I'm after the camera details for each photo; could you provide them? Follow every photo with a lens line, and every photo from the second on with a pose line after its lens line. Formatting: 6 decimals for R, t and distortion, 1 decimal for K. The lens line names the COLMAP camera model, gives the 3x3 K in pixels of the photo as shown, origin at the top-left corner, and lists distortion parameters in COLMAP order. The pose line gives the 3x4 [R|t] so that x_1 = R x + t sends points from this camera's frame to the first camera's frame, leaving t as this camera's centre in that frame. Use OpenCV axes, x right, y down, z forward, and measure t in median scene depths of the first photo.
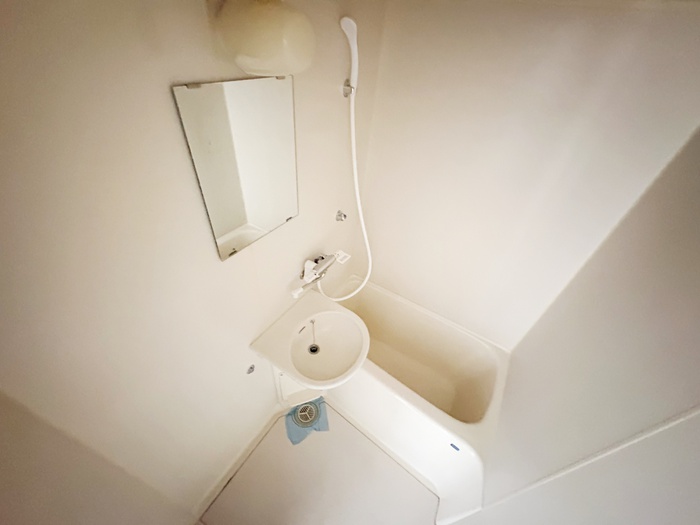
lens RADIAL K [[278.5, 0, 349.3], [0, 278.5, 261.4], [0, 0, 1]] dist [0.000464, 0.000014]
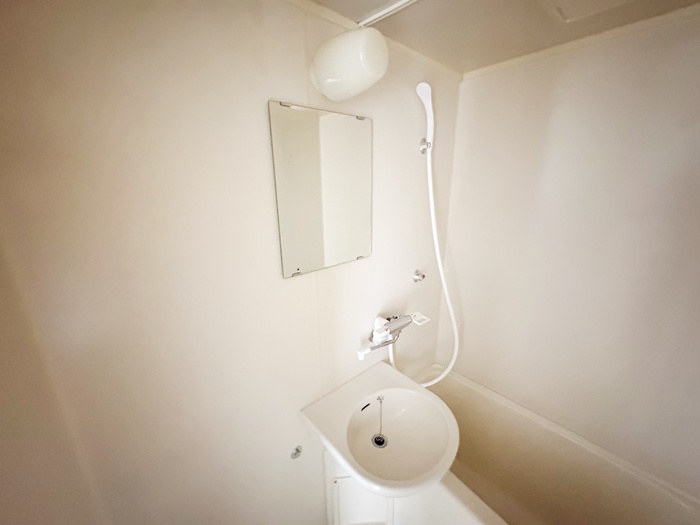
lens RADIAL K [[278.5, 0, 349.3], [0, 278.5, 261.4], [0, 0, 1]] dist [0.000464, 0.000014]
pose [[0.956304, -0.015693, -0.291953, 0.020532], [-0.108633, 0.908001, -0.404639, 0.203267], [0.271444, 0.418673, 0.866620, 0.148924]]
